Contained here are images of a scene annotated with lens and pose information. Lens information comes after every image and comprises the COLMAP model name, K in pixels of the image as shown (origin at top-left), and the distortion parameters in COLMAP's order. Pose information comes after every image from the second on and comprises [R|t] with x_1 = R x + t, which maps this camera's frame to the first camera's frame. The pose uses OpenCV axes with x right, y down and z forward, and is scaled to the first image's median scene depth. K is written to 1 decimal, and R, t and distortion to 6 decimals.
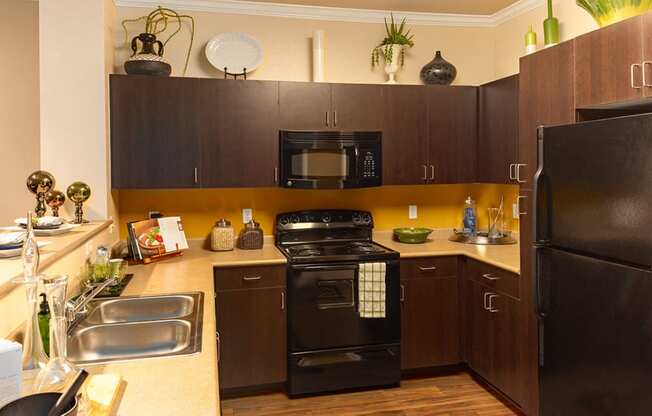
lens RADIAL K [[511.9, 0, 327.1], [0, 511.9, 206.5], [0, 0, 1]] dist [0.070503, -0.048803]
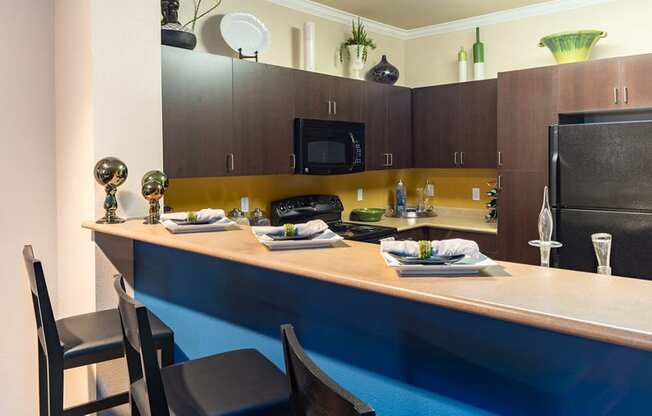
lens RADIAL K [[511.9, 0, 329.5], [0, 511.9, 207.9], [0, 0, 1]] dist [0.070503, -0.048803]
pose [[0.814629, -0.055558, 0.577316, -0.613570], [0.043924, 0.998453, 0.034106, -0.002065], [-0.578317, -0.002426, 0.815809, 0.127619]]
